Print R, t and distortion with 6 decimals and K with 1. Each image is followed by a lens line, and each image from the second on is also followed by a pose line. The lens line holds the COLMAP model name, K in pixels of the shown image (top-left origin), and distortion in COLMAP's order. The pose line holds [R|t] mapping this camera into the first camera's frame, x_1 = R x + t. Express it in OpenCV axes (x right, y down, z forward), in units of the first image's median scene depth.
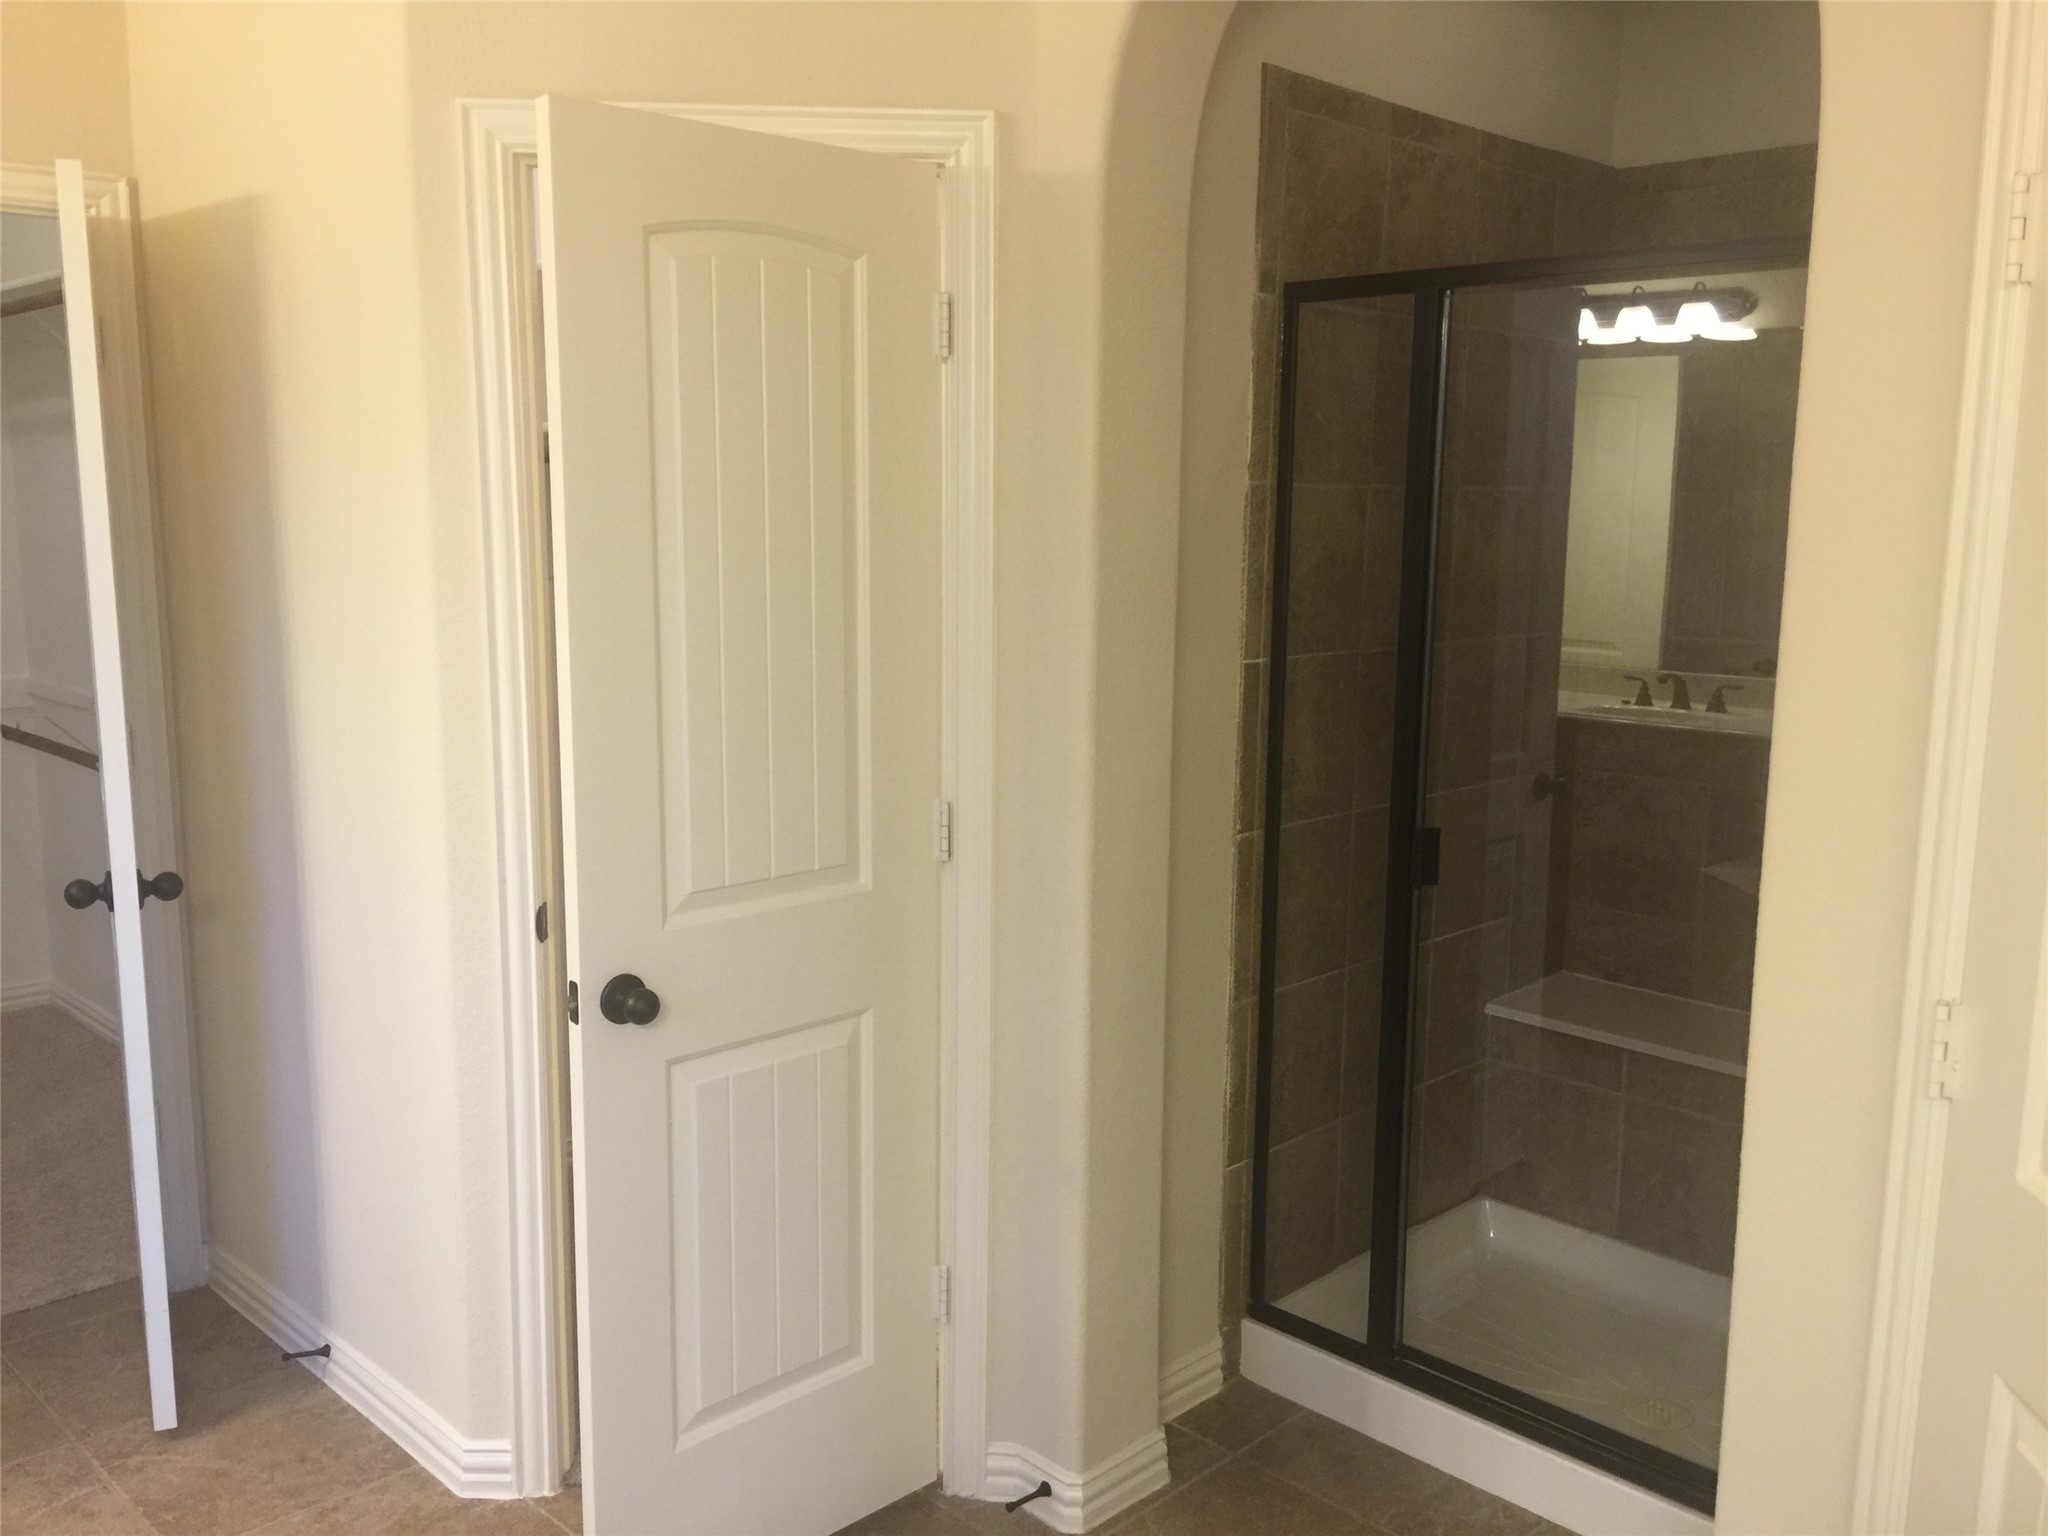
lens RADIAL K [[1738.7, 0, 1036.5], [0, 1738.7, 760.5], [0, 0, 1]] dist [0.102305, -0.156460]
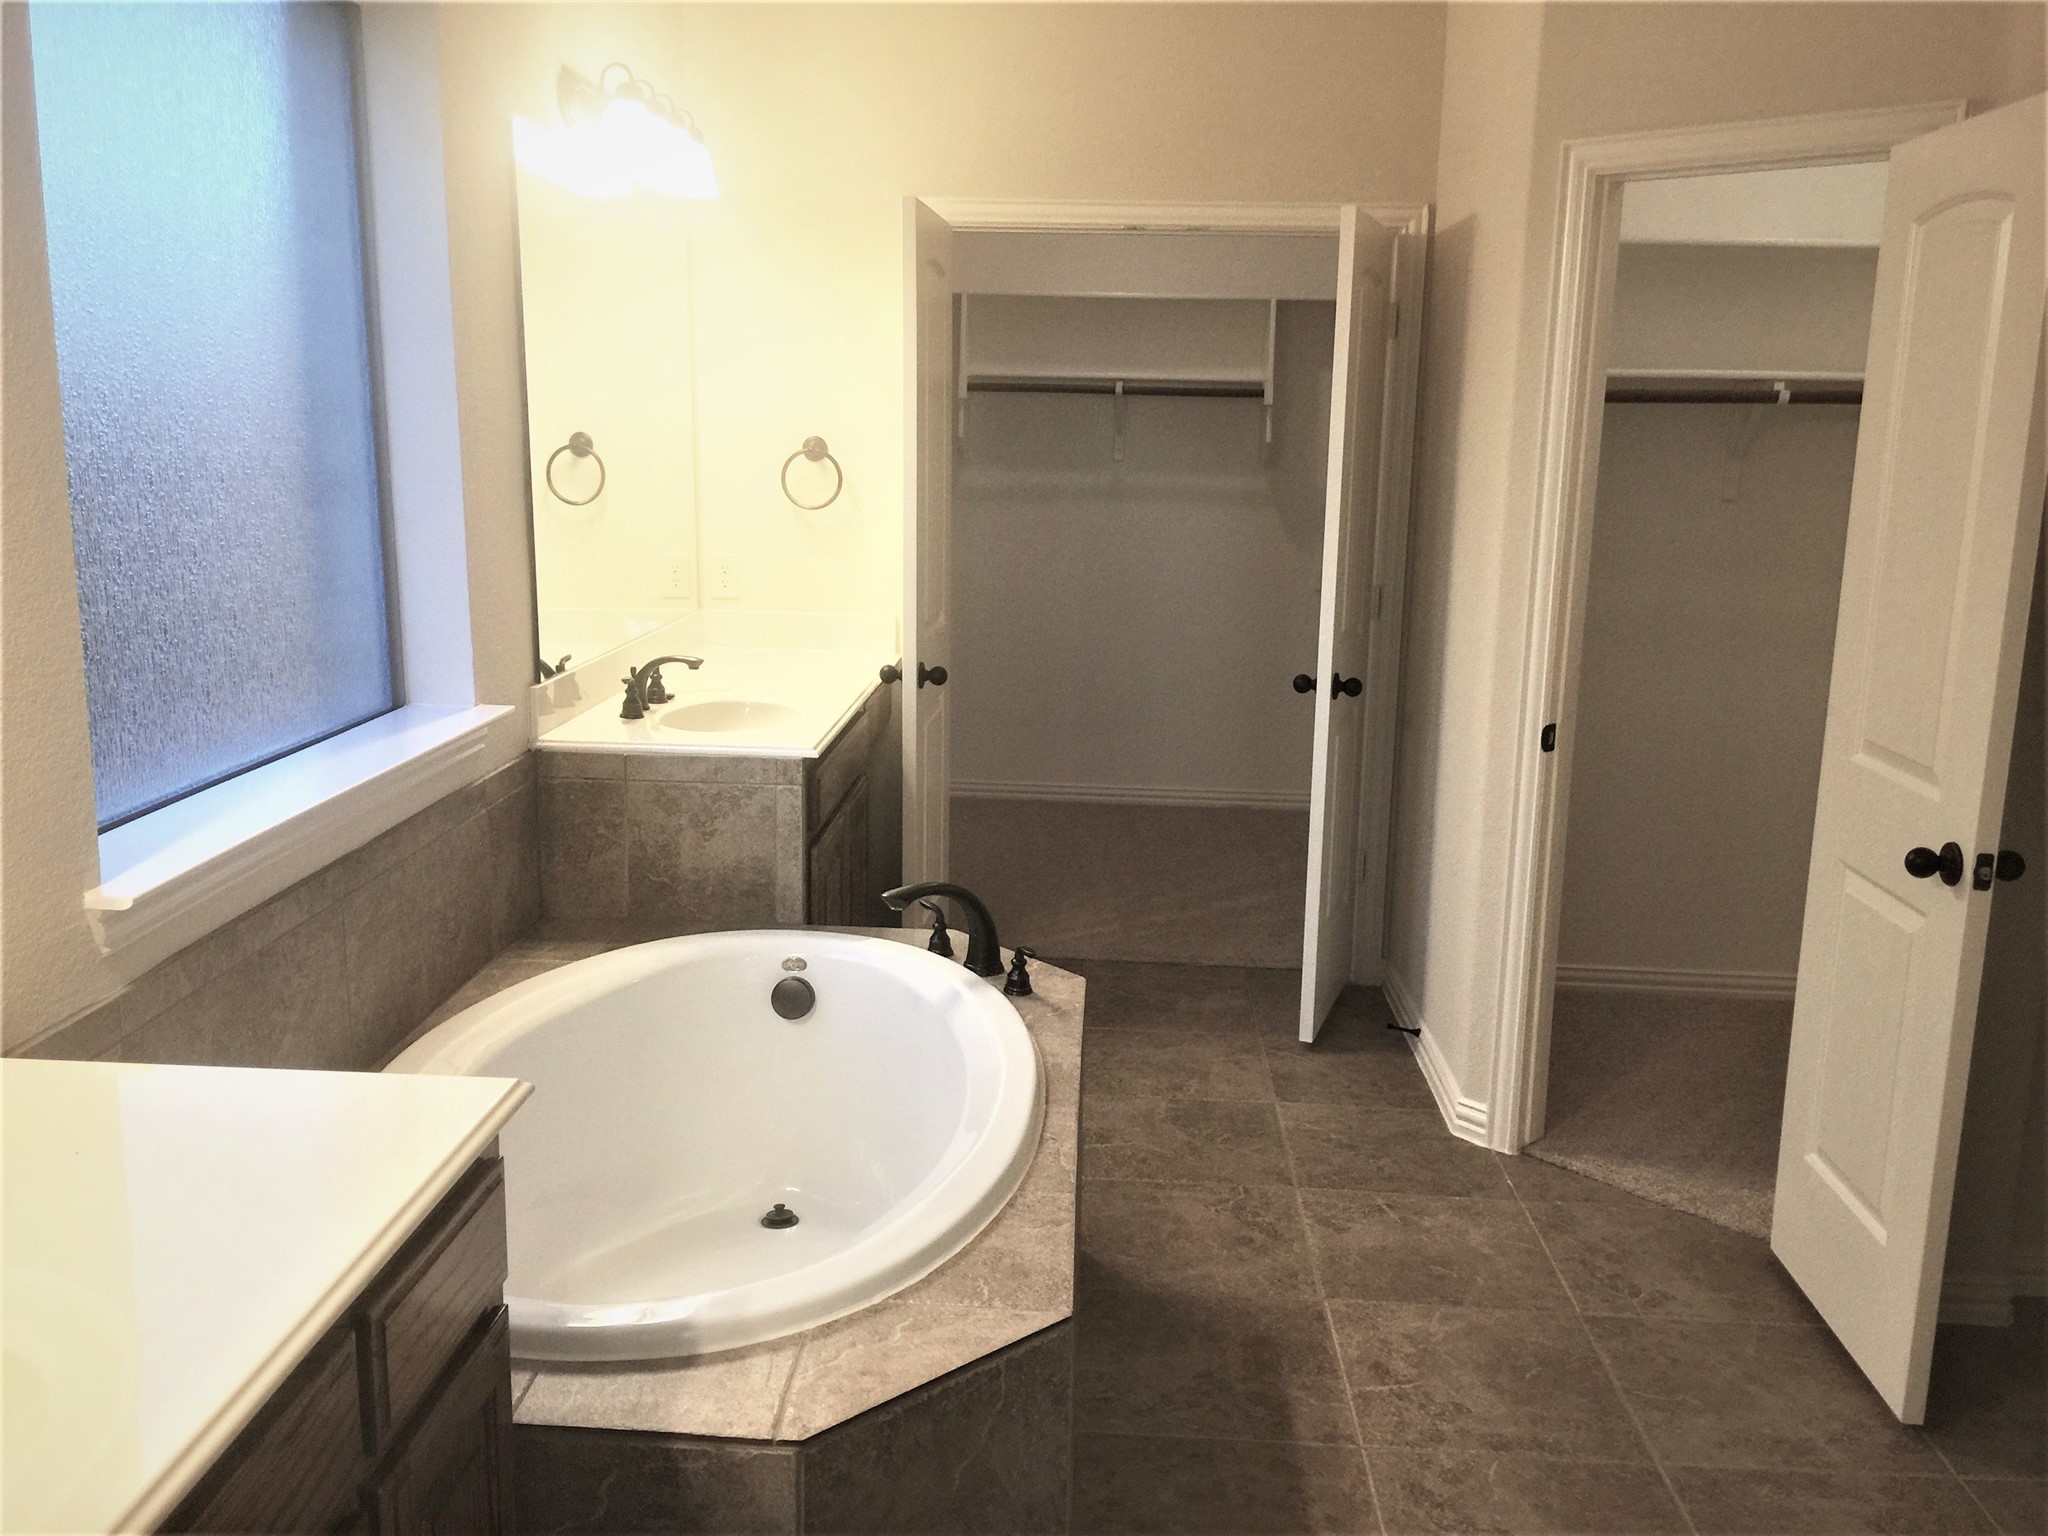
lens RADIAL K [[1738.7, 0, 1036.5], [0, 1738.7, 760.5], [0, 0, 1]] dist [0.102305, -0.156460]
pose [[0.676163, 0.146745, -0.721990, 0.422538], [-0.129786, 0.988363, 0.079337, 0.051007], [0.725231, 0.040059, 0.687340, -0.224746]]
